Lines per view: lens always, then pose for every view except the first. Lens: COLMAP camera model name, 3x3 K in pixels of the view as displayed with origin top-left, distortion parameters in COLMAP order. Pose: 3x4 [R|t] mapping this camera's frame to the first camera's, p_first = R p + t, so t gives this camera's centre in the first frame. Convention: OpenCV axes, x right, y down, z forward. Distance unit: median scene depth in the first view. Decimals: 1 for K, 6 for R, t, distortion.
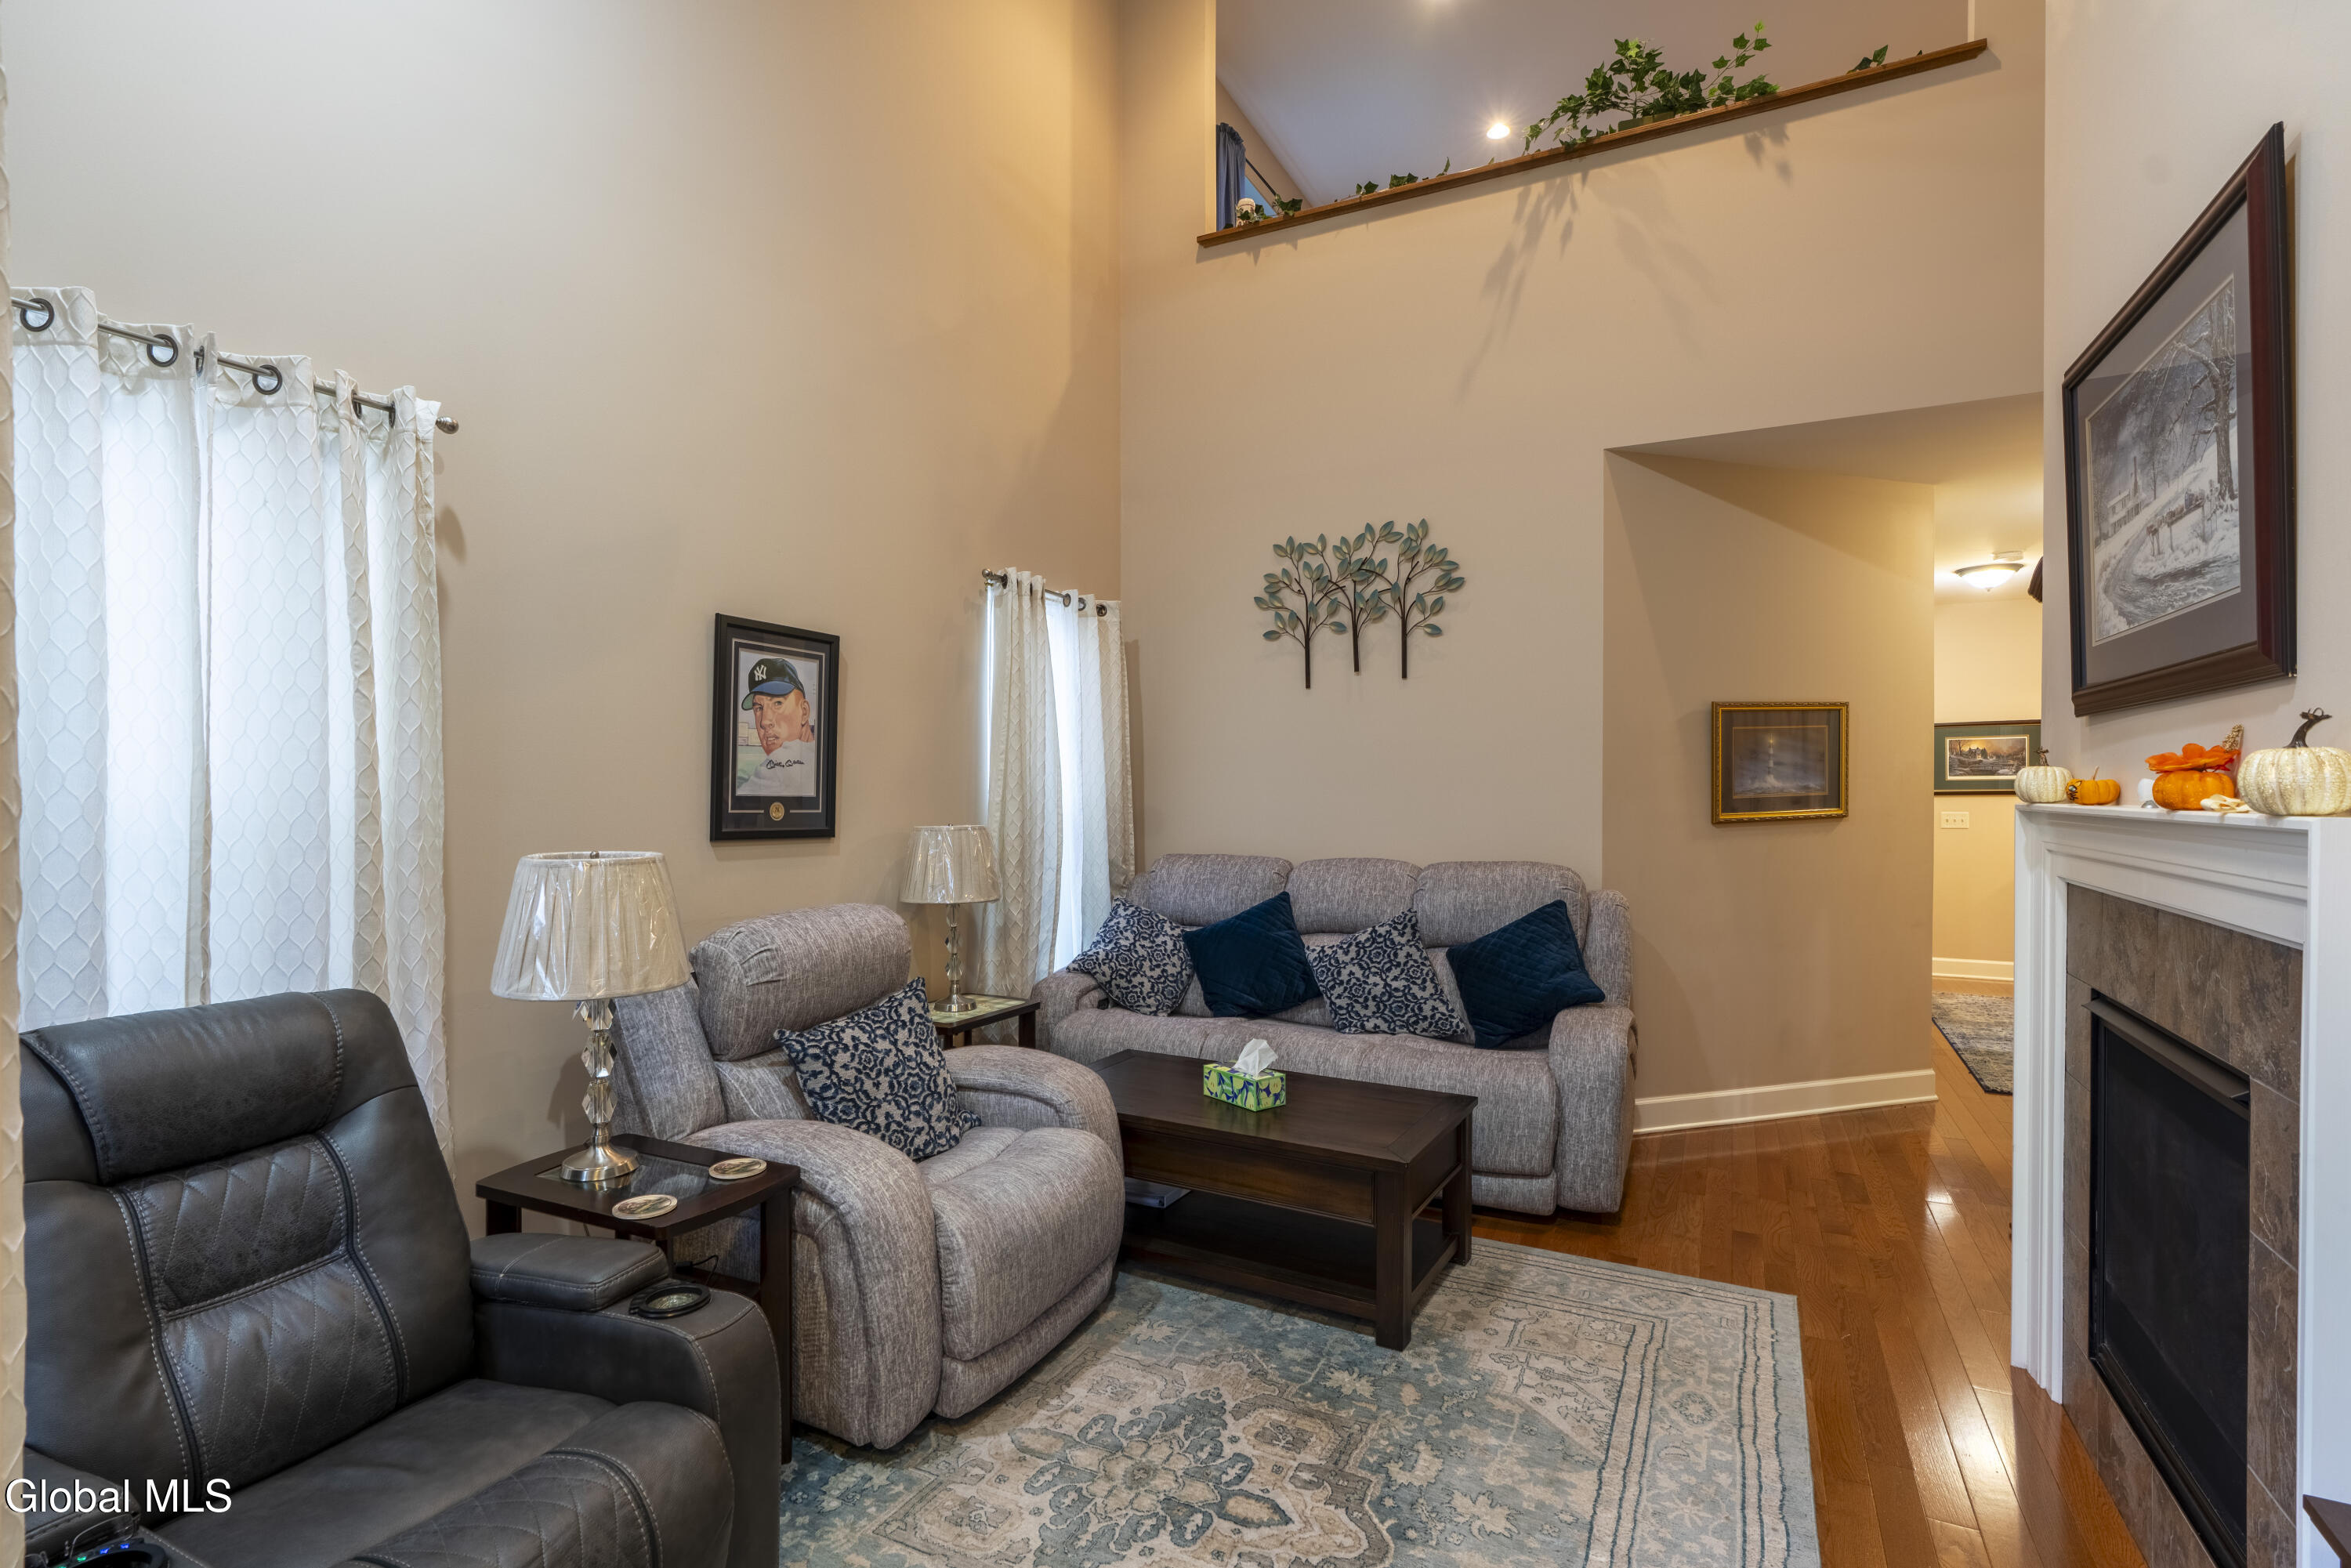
lens RADIAL K [[1128.3, 0, 1163.8], [0, 1128.3, 780.9], [0, 0, 1]] dist [-0.005714, 0.001409]
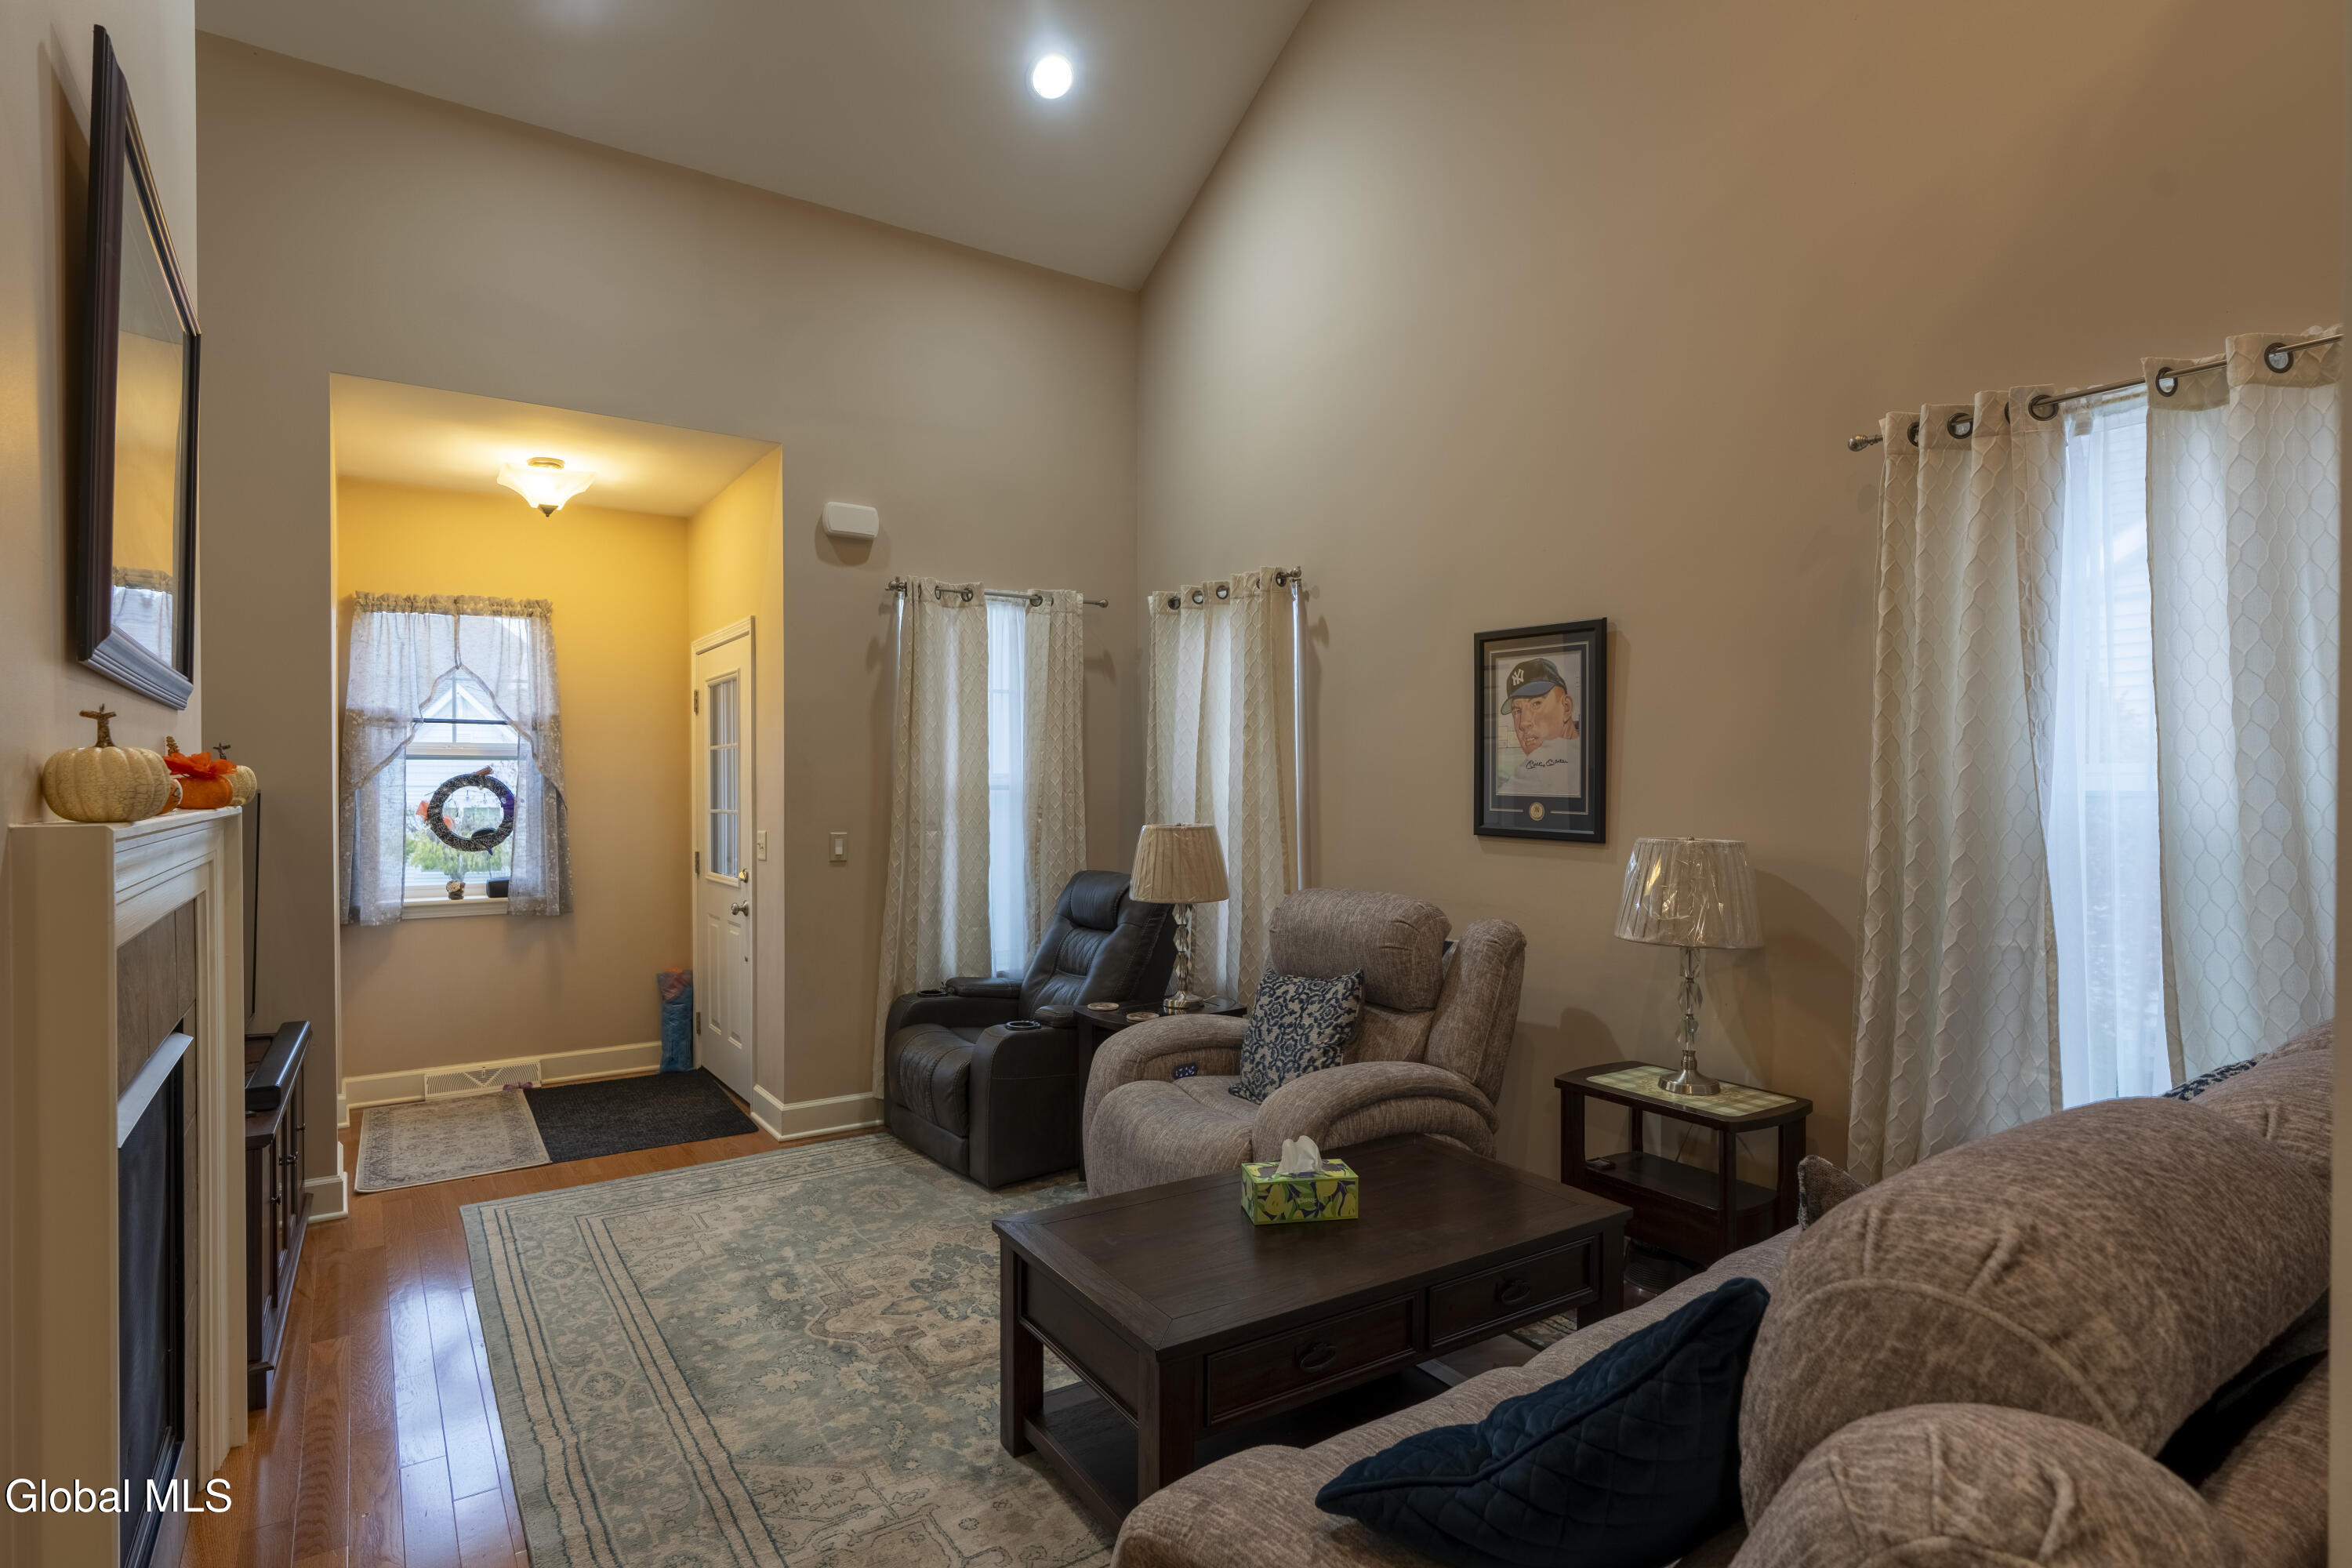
lens RADIAL K [[1216.3, 0, 1168.2], [0, 1216.3, 786.9], [0, 0, 1]] dist [-0.000165, 0.000255]
pose [[-0.486883, -0.000394, -0.873467, 0.778445], [0.003689, 0.999990, -0.002507, 0.006813], [0.873459, -0.004443, -0.486877, 1.268180]]
